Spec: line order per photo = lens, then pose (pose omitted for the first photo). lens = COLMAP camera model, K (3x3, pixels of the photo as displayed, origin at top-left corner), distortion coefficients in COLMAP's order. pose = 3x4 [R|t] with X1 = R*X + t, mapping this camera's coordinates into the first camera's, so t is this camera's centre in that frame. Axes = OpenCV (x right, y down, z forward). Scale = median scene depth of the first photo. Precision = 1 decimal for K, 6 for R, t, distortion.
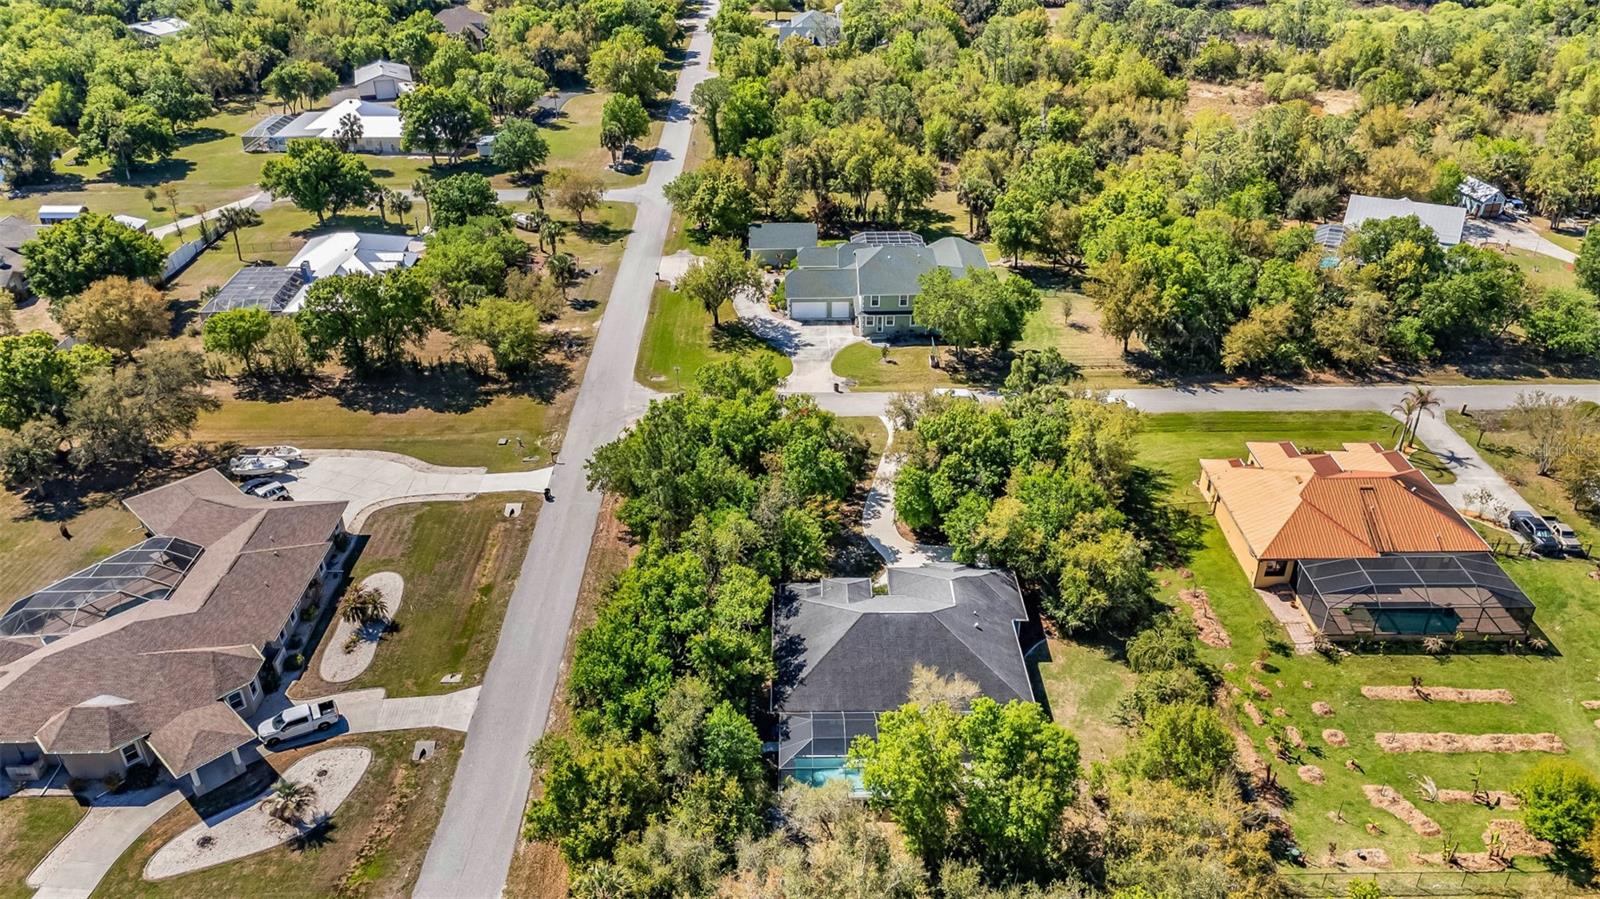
lens RADIAL K [[1171.4, 0, 802.3], [0, 1171.4, 450.7], [0, 0, 1]] dist [0.074519, -0.068429]
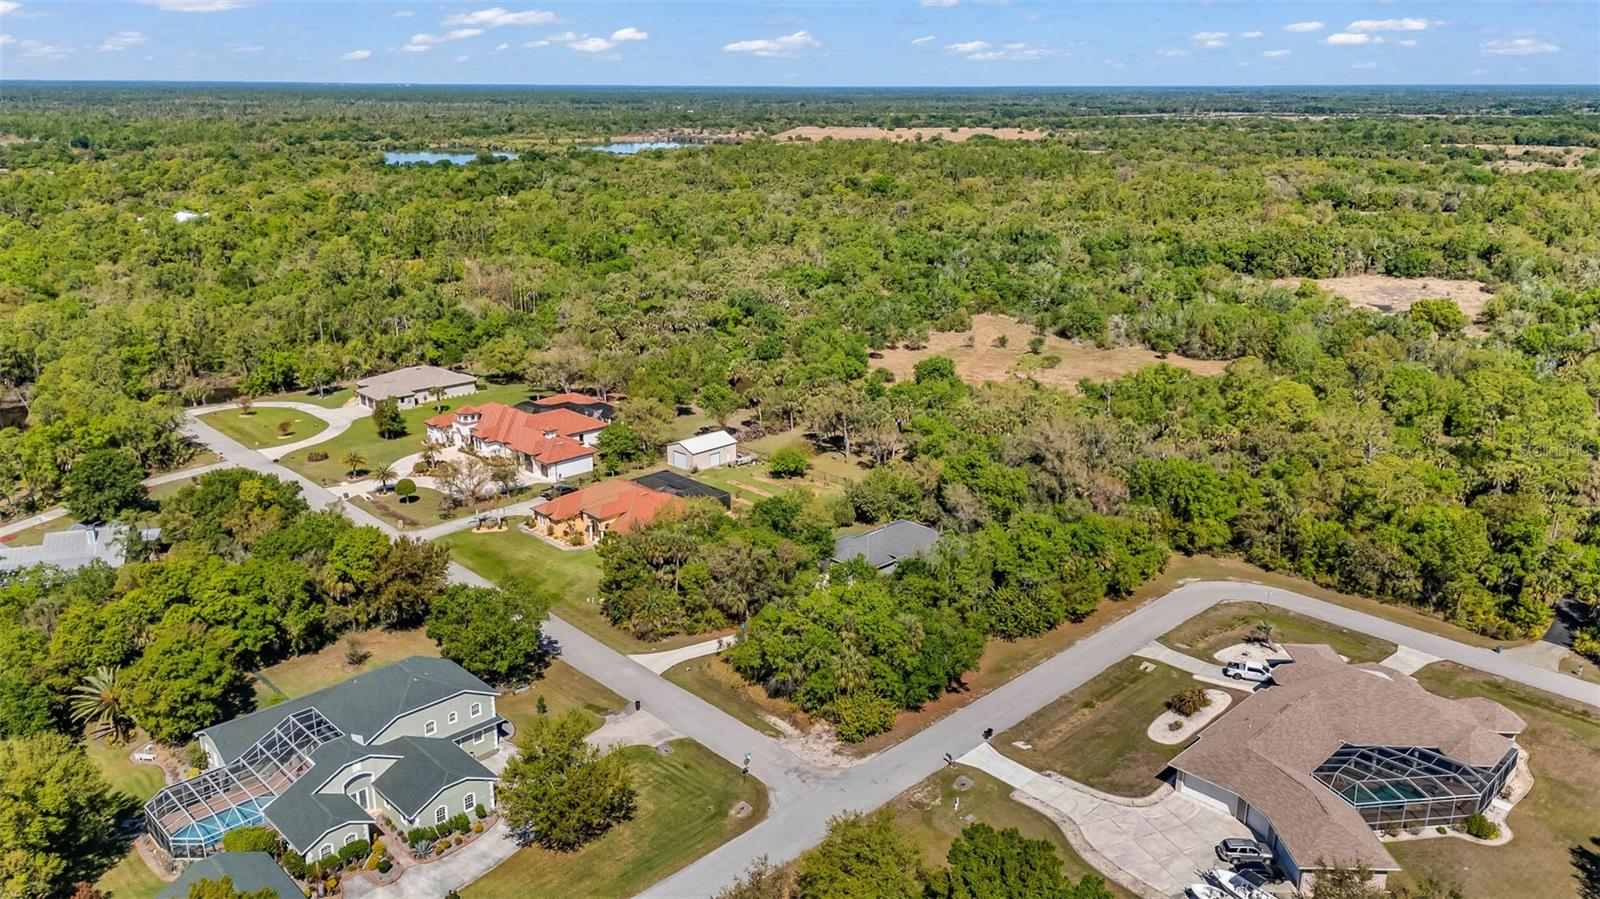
lens RADIAL K [[1162.6, 0, 797.1], [0, 1162.6, 459.5], [0, 0, 1]] dist [0.075645, -0.074000]
pose [[-0.684877, -0.218089, 0.695255, -0.641365], [0.370900, 0.716956, 0.590260, -0.677113], [-0.627197, 0.662127, -0.410137, 1.144821]]
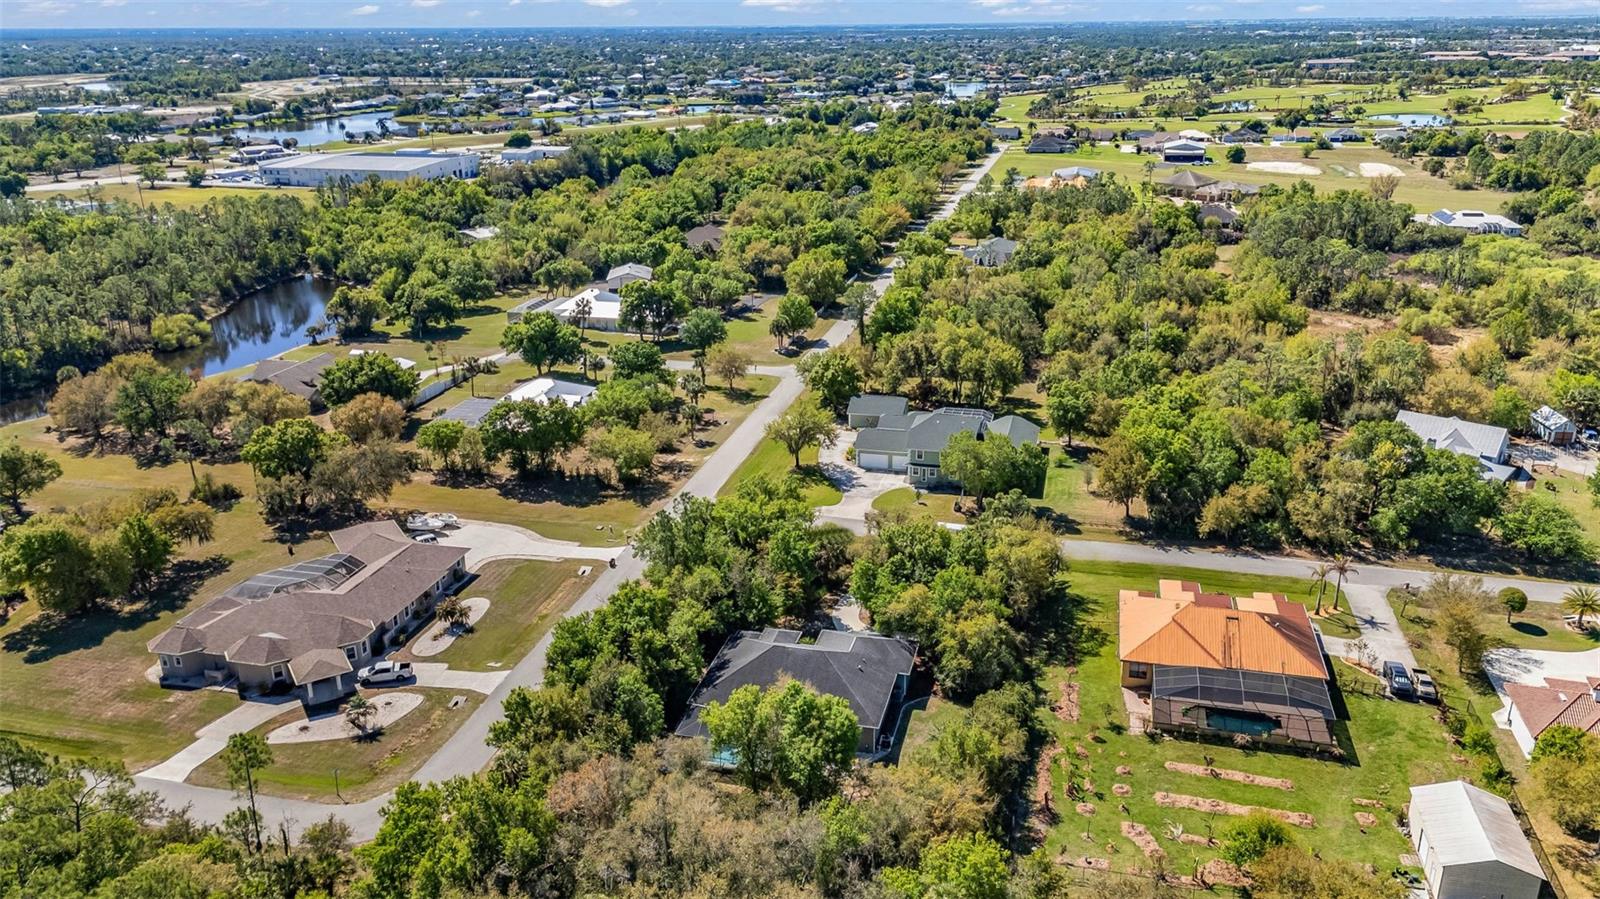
lens RADIAL K [[1186.3, 0, 801.2], [0, 1186.3, 450.1], [0, 0, 1]] dist [0.094016, -0.125237]
pose [[0.966869, 0.081714, -0.241840, 0.252371], [-0.124543, 0.977978, -0.167478, 0.092542], [0.222829, 0.192049, 0.955753, -0.213549]]
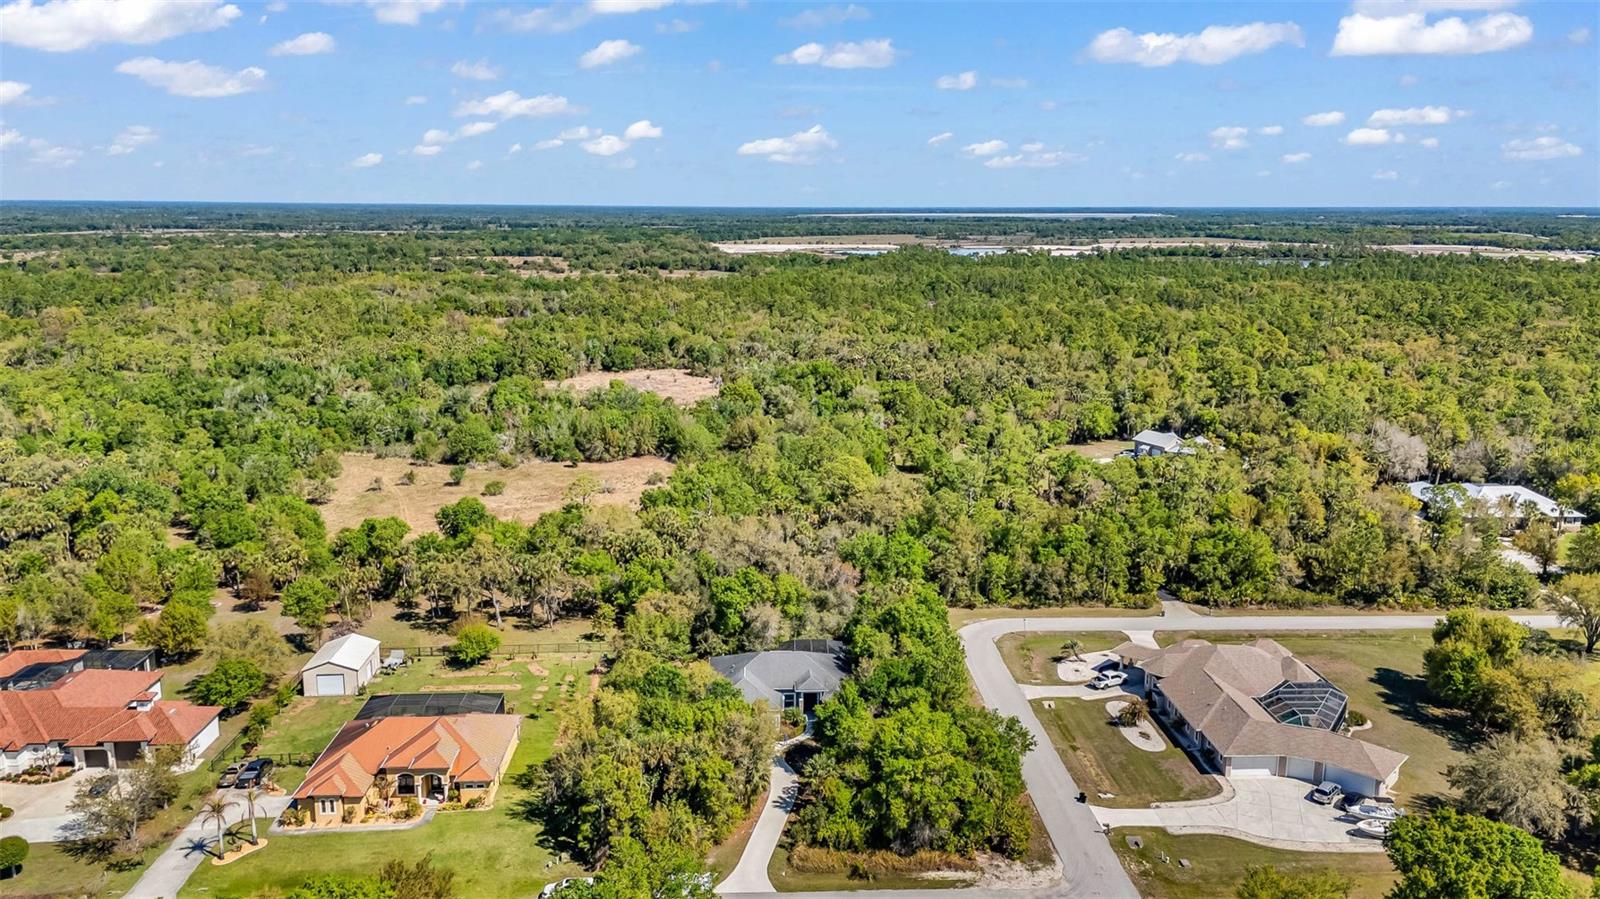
lens RADIAL K [[1189.4, 0, 795.0], [0, 1189.4, 436.0], [0, 0, 1]] dist [0.089530, -0.094687]
pose [[-0.999552, 0.008752, -0.028632, 0.069348], [-0.012395, 0.749537, 0.661847, -0.805912], [0.027253, 0.661905, -0.749092, 1.350039]]
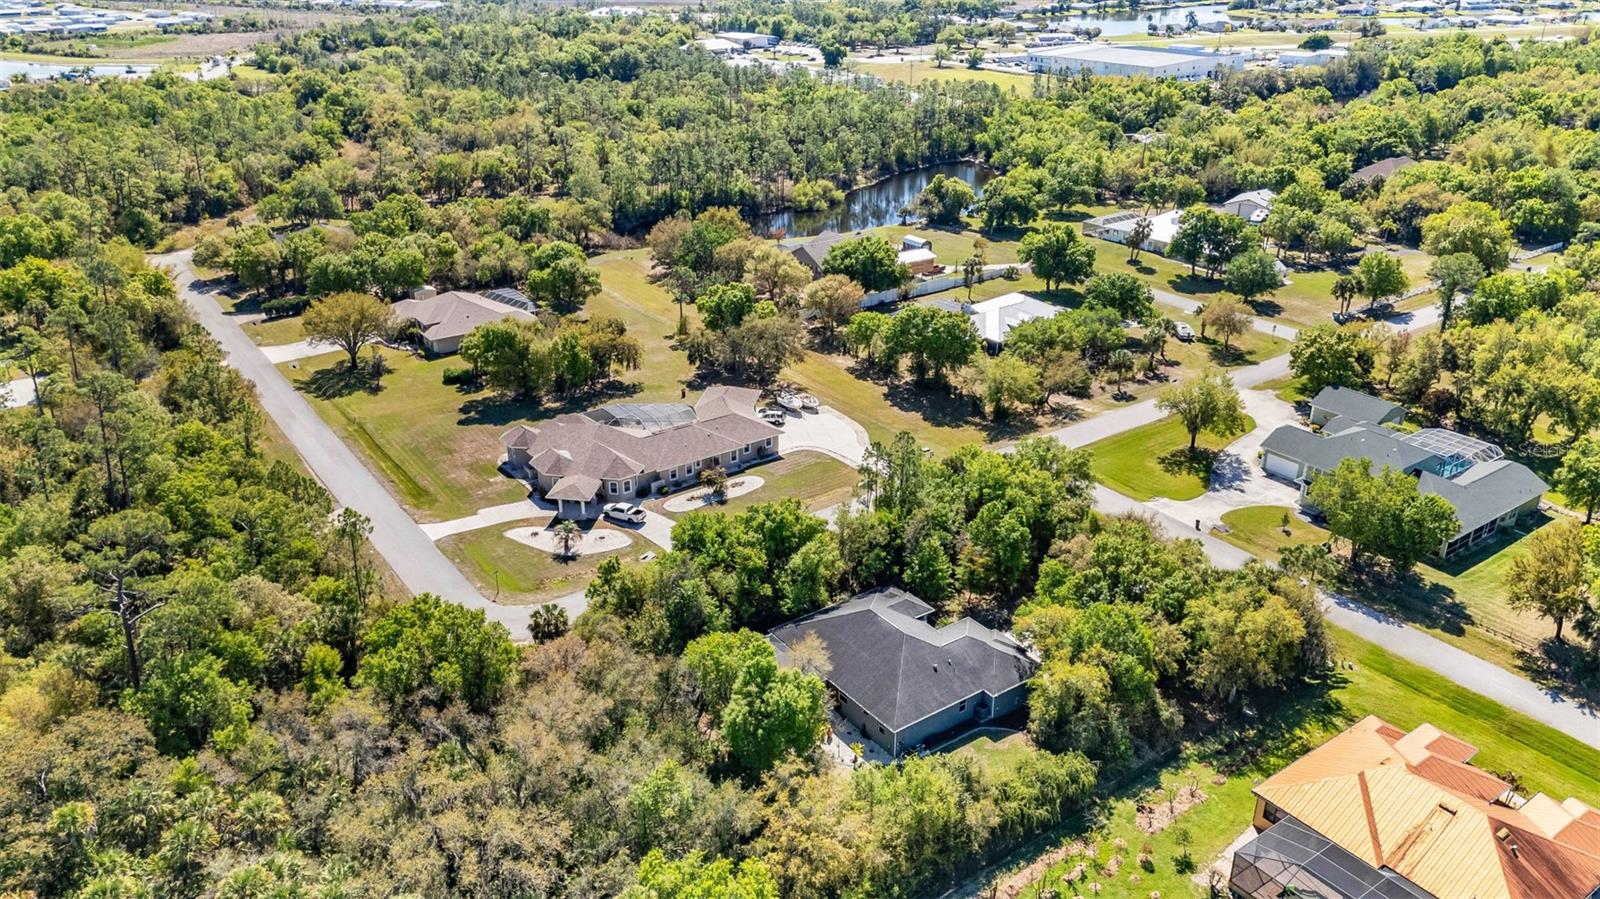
lens RADIAL K [[1162.6, 0, 797.1], [0, 1162.6, 459.5], [0, 0, 1]] dist [0.075645, -0.074000]
pose [[0.570227, 0.346264, -0.744945, 0.562429], [-0.412929, 0.904752, 0.104465, -0.066237], [0.710163, 0.248040, 0.658897, 0.059179]]
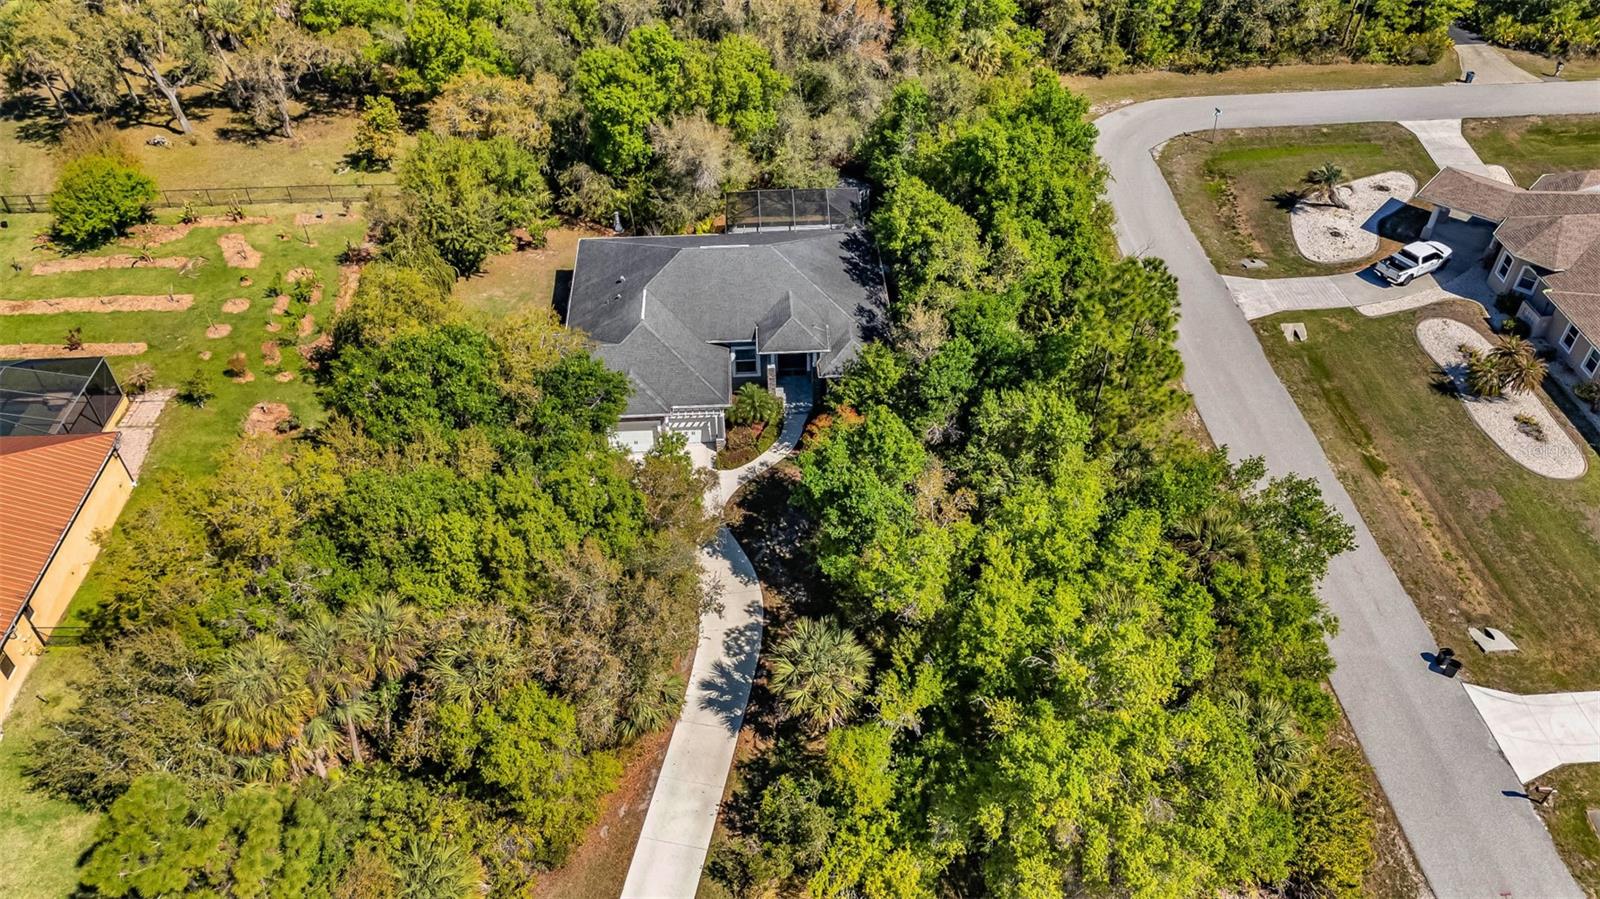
lens RADIAL K [[1171.4, 0, 802.3], [0, 1171.4, 450.7], [0, 0, 1]] dist [0.074519, -0.068429]
pose [[-0.998840, 0.041861, -0.023813, 0.035198], [-0.009999, 0.303418, 0.952805, -0.358240], [0.047111, 0.951938, -0.302647, 0.877615]]
